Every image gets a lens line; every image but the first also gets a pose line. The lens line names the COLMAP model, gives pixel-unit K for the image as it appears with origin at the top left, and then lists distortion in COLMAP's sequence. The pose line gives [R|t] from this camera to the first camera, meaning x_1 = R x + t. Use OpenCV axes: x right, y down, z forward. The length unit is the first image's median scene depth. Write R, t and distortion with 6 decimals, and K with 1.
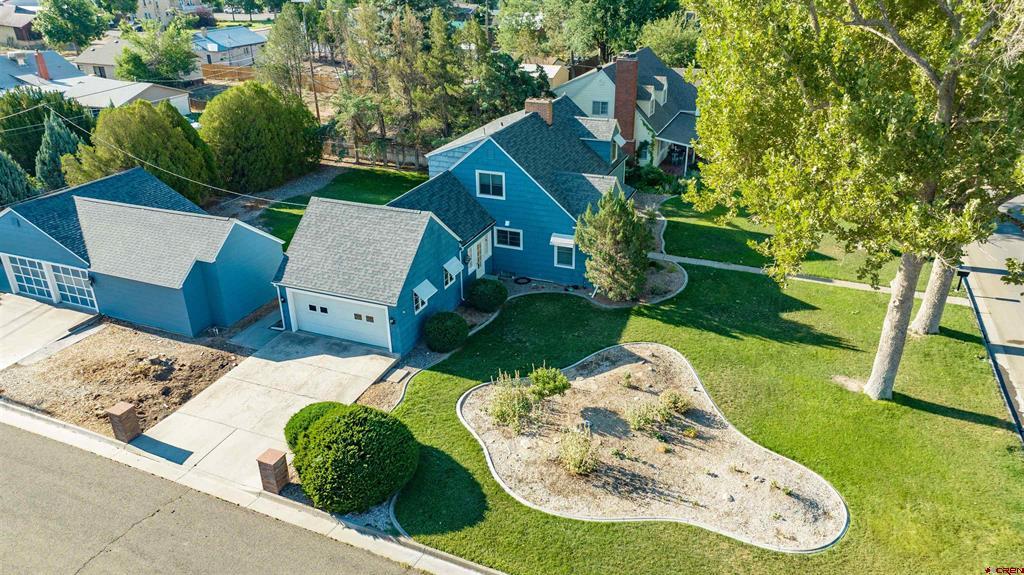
lens RADIAL K [[723.6, 0, 512.0], [0, 723.6, 287.5], [0, 0, 1]] dist [-0.015683, -0.000992]
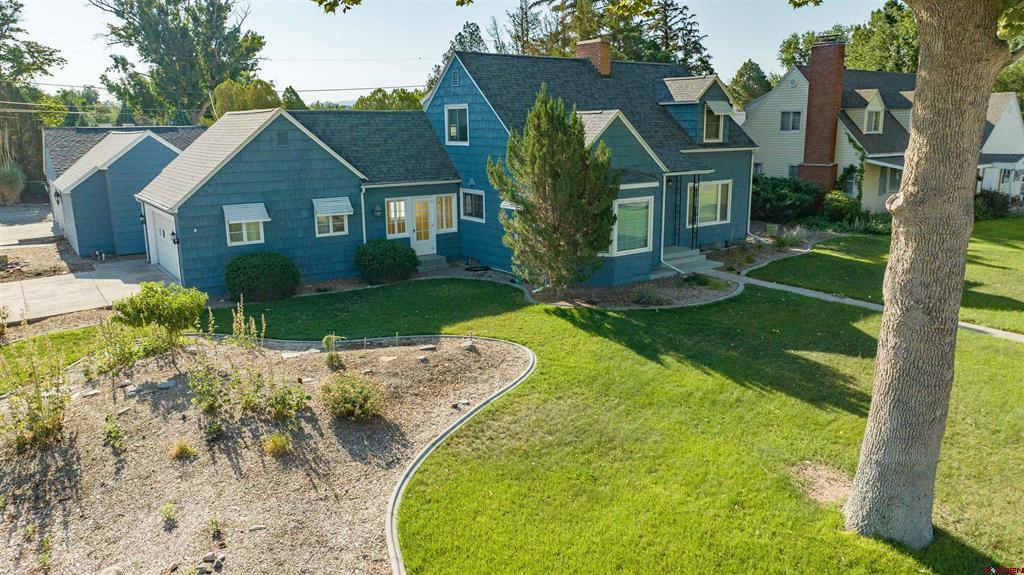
lens RADIAL K [[723.6, 0, 512.0], [0, 723.6, 287.5], [0, 0, 1]] dist [-0.015683, -0.000992]
pose [[0.847205, 0.122516, -0.516947, 0.499985], [-0.228612, 0.962421, -0.146571, 0.125295], [0.479563, 0.242356, 0.843376, 0.598694]]
